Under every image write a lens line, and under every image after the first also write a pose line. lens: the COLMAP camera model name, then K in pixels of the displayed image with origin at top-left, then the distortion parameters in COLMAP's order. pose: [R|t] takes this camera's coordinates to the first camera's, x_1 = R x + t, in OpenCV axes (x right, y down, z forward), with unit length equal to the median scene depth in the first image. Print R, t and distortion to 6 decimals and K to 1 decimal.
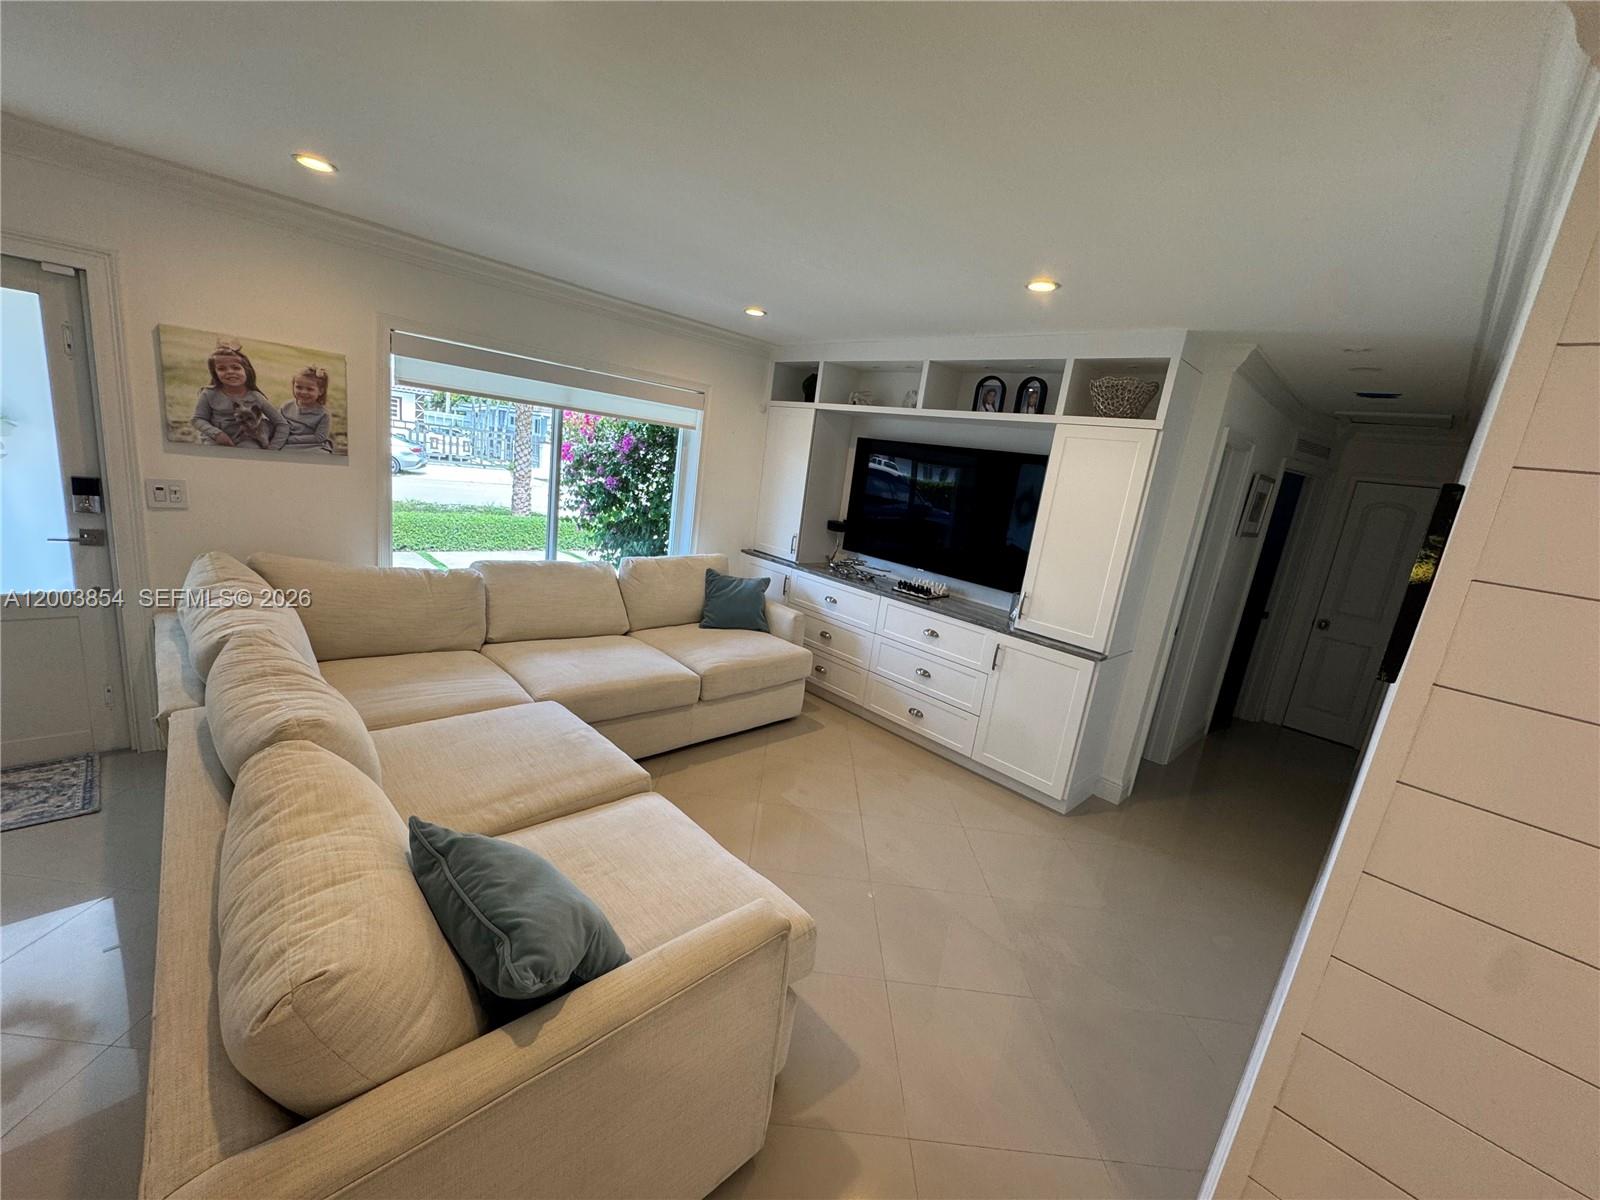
lens RADIAL K [[638.3, 0, 796.1], [0, 638.3, 603.3], [0, 0, 1]] dist [-0.000273, -0.000048]
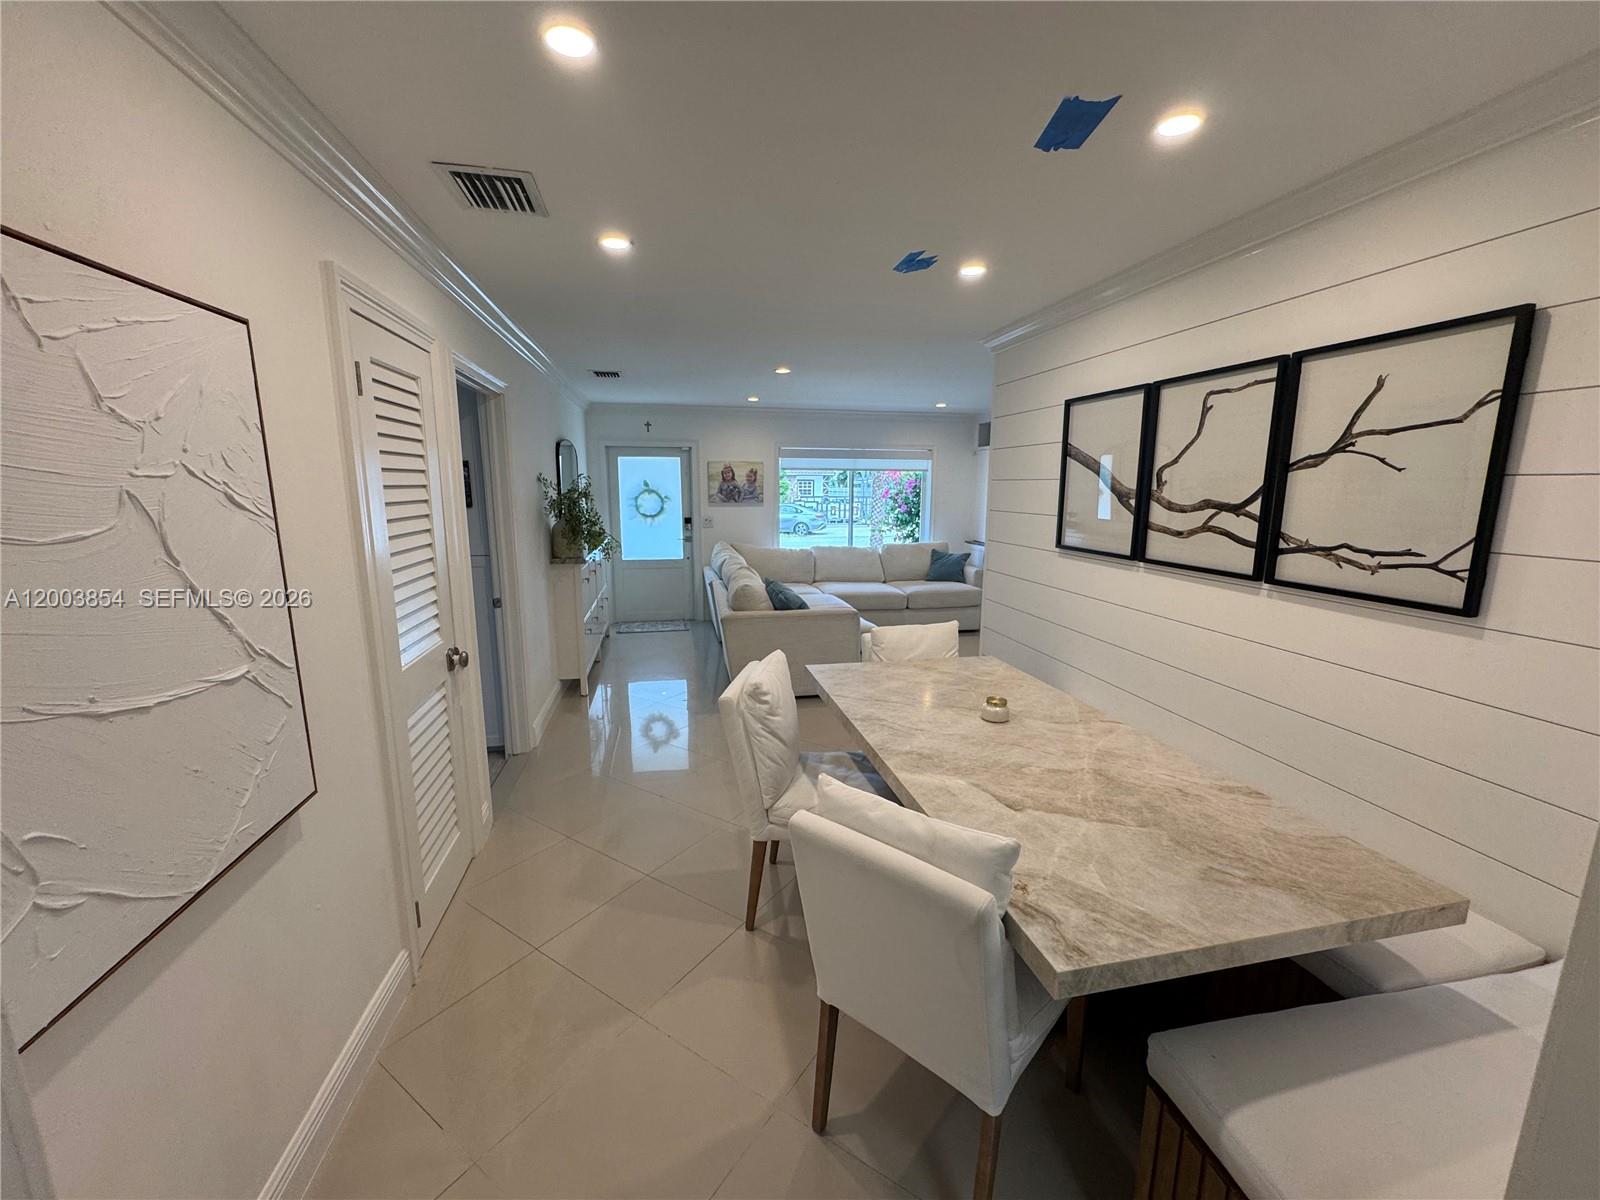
lens RADIAL K [[638.3, 0, 799.7], [0, 638.3, 598.6], [0, 0, 1]] dist [-0.000273, -0.000048]
pose [[0.835527, -0.032674, -0.548477, 0.767262], [-0.016366, 0.996307, -0.084283, 0.353961], [0.549205, 0.079397, 0.831907, -0.957230]]
